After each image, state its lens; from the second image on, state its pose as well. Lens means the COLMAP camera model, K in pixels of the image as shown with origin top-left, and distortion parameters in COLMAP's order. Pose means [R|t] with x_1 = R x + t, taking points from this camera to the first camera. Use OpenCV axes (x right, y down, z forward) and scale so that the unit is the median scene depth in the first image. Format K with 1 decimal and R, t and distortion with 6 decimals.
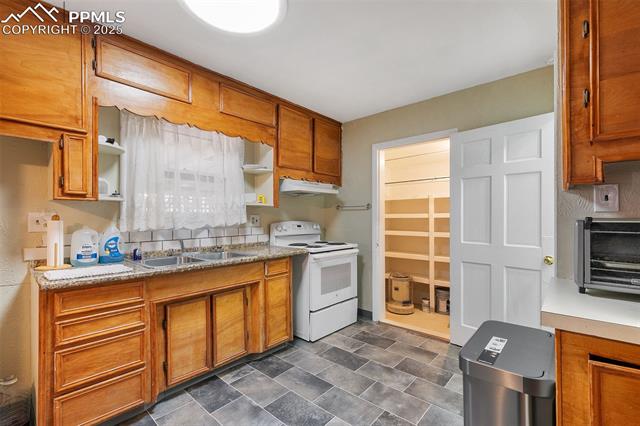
lens RADIAL K [[284.9, 0, 320.9], [0, 284.9, 217.7], [0, 0, 1]] dist [0.006588, -0.001055]
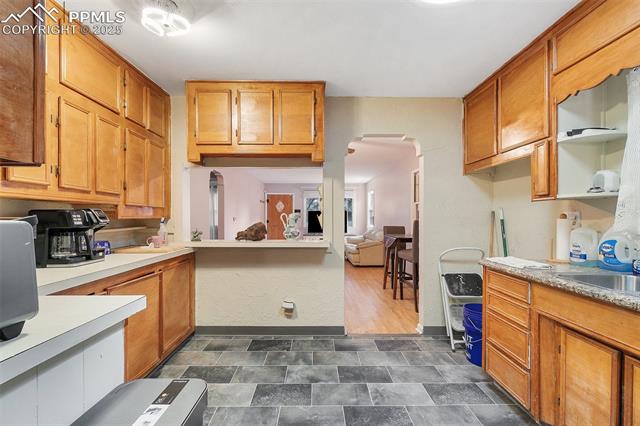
lens RADIAL K [[284.9, 0, 323.7], [0, 284.9, 220.3], [0, 0, 1]] dist [0.006588, -0.001055]
pose [[-0.741178, 0.000357, -0.671308, 0.716749], [-0.000244, 1.000000, 0.000801, 0.008412], [0.671308, 0.000757, -0.741178, 1.462182]]
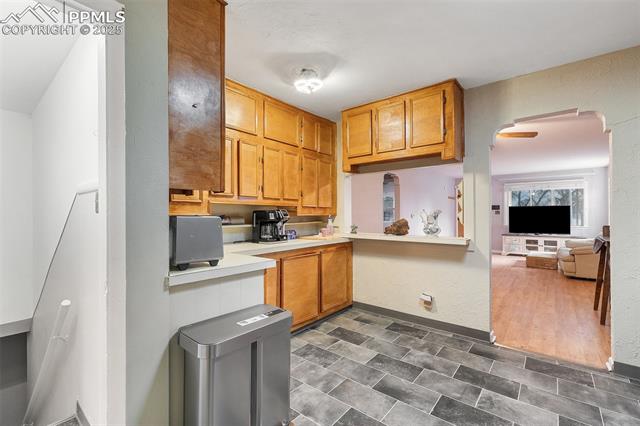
lens RADIAL K [[284.9, 0, 323.1], [0, 284.9, 215.6], [0, 0, 1]] dist [0.006588, -0.001055]
pose [[-0.999056, -0.003223, -0.043321, 0.553787], [-0.003015, 0.999984, -0.004860, 0.009926], [0.043336, -0.004724, -0.999049, 1.690564]]
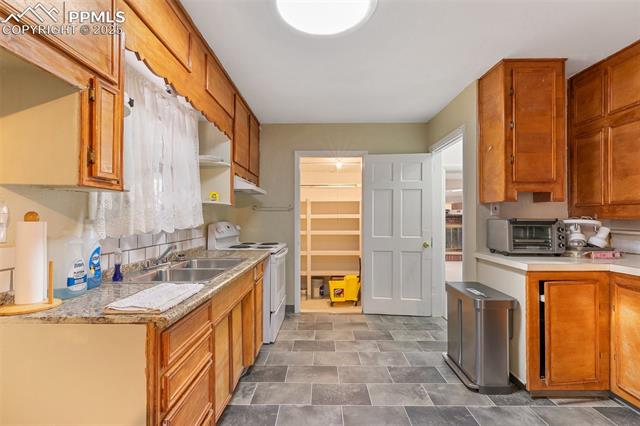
lens RADIAL K [[284.9, 0, 322.5], [0, 284.9, 217.8], [0, 0, 1]] dist [0.006588, -0.001055]
pose [[0.756020, 0.003527, 0.654538, -0.570443], [-0.002360, 0.999994, -0.002663, 0.001798], [-0.654544, 0.000469, 0.756024, 0.138528]]
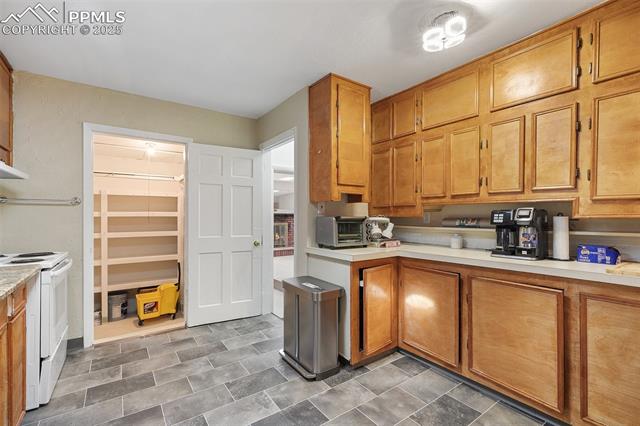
lens RADIAL K [[284.9, 0, 317.5], [0, 284.9, 218.0], [0, 0, 1]] dist [0.006588, -0.001055]
pose [[0.242593, -0.001137, 0.970128, -0.536308], [-0.001347, 0.999998, 0.001509, 0.004403], [-0.970127, -0.001673, 0.242591, 0.239284]]
